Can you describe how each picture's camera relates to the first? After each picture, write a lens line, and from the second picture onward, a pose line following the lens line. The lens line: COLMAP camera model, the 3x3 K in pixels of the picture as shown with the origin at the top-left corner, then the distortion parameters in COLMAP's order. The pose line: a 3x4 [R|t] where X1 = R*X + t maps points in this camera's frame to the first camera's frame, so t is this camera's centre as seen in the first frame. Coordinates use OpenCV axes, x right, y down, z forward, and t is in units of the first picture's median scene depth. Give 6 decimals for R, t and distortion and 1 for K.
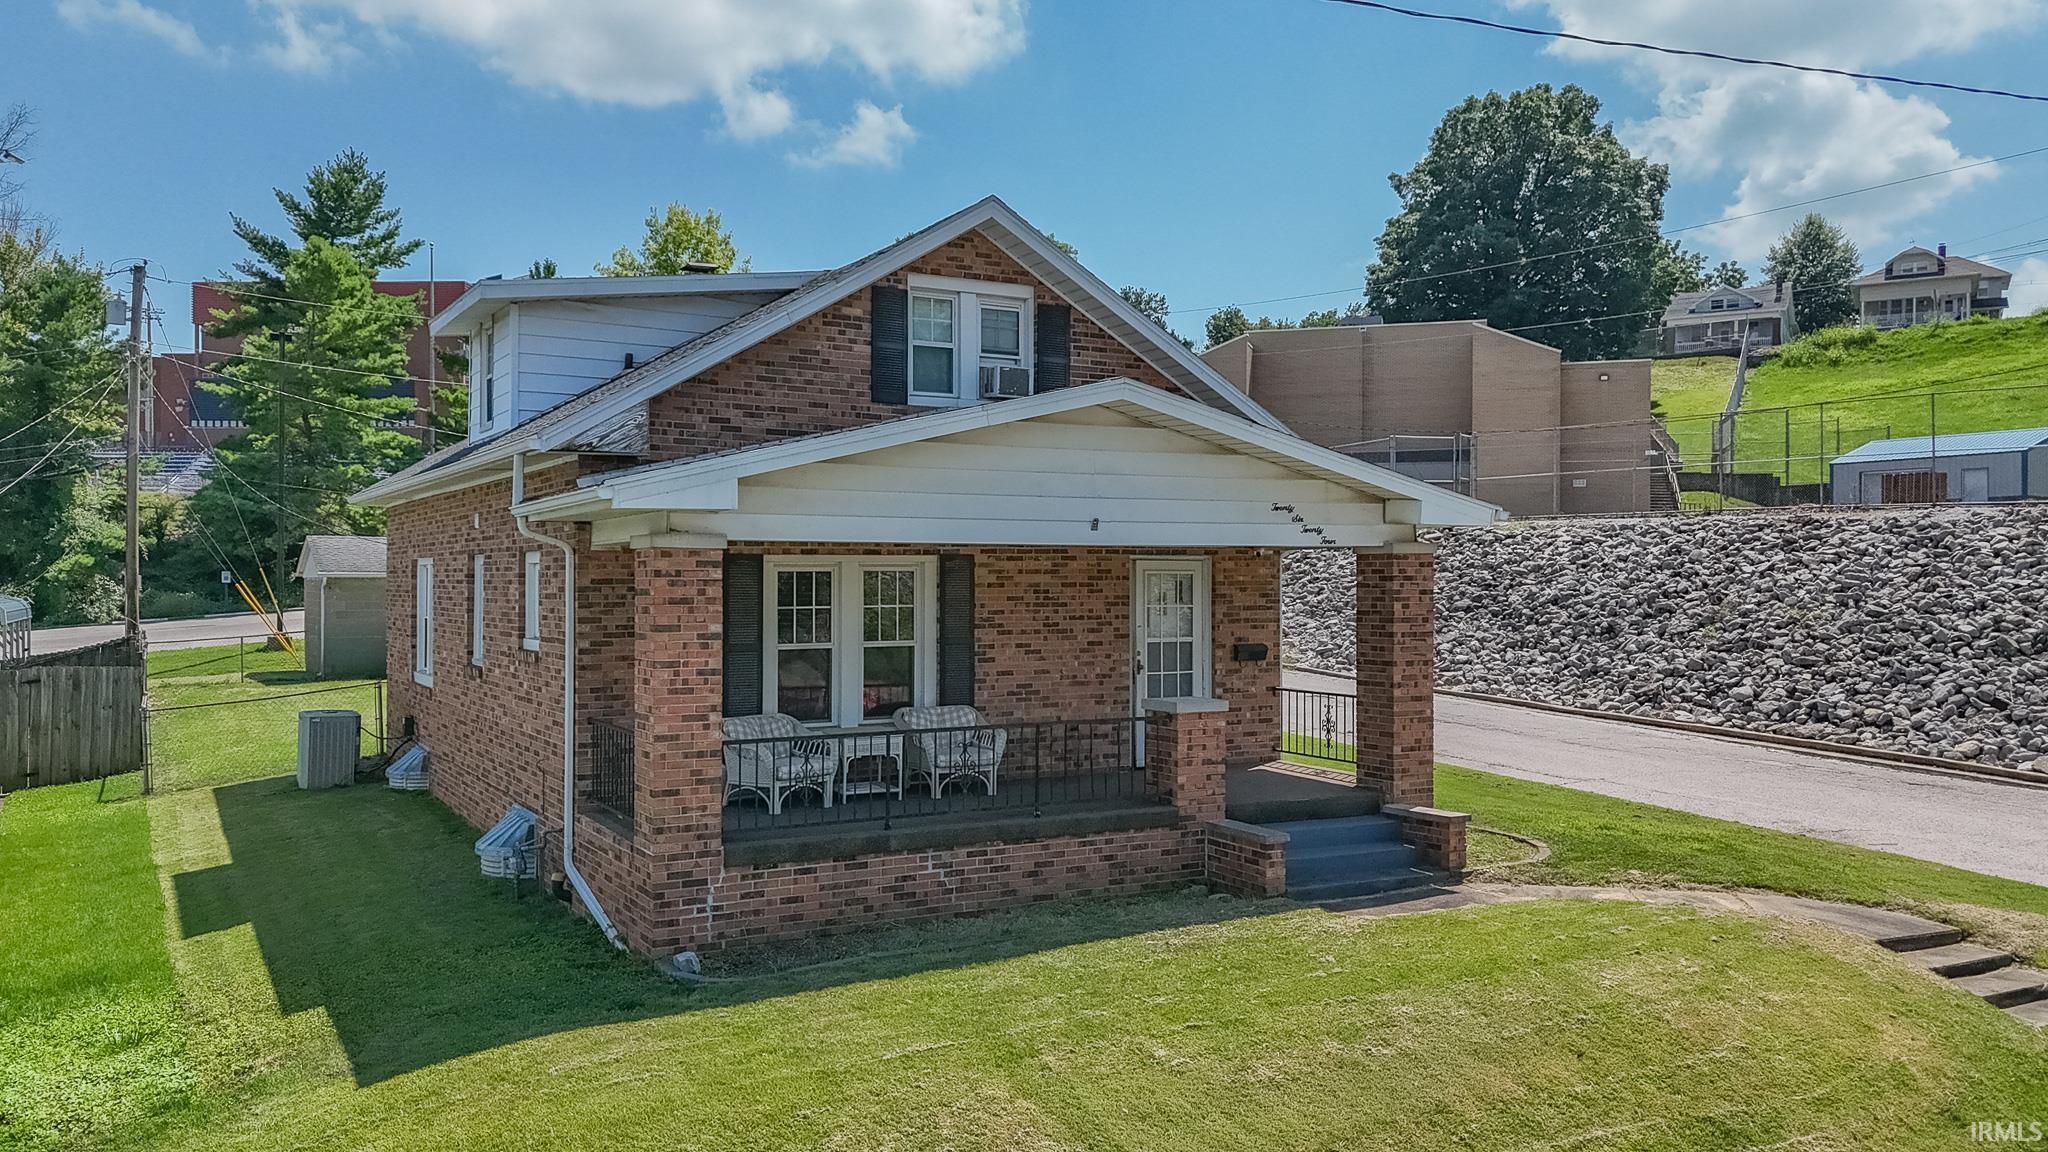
lens RADIAL K [[1544.7, 0, 1083.3], [0, 1544.7, 584.3], [0, 0, 1]] dist [0.099698, -0.082996]
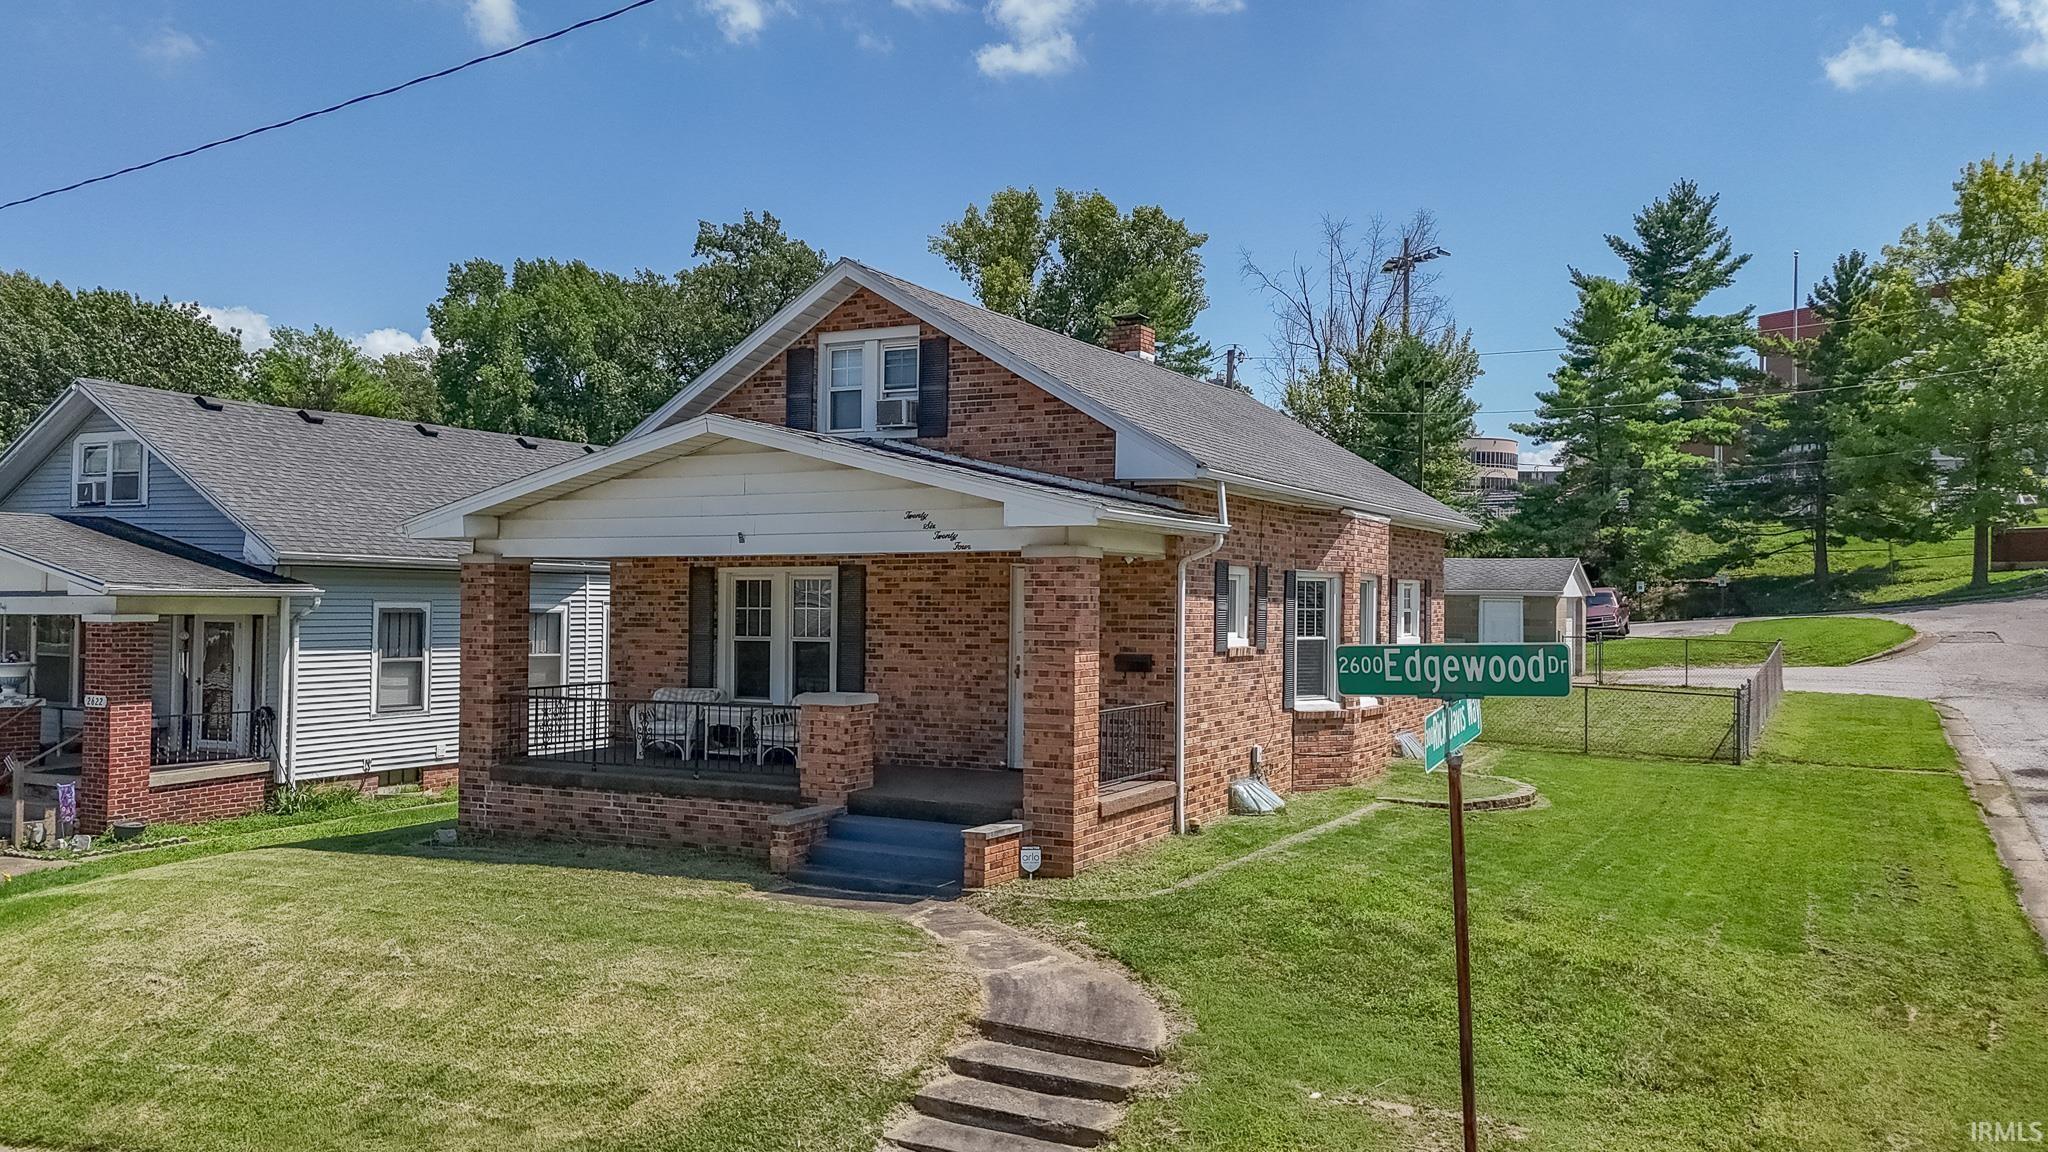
lens RADIAL K [[1636.1, 0, 1113.5], [0, 1636.1, 573.6], [0, 0, 1]] dist [0.072425, -0.006508]
pose [[0.532603, -0.009807, -0.846309, 1.130198], [-0.008158, 0.999827, -0.016720, 0.006662], [0.846326, 0.015809, 0.532430, 0.531759]]
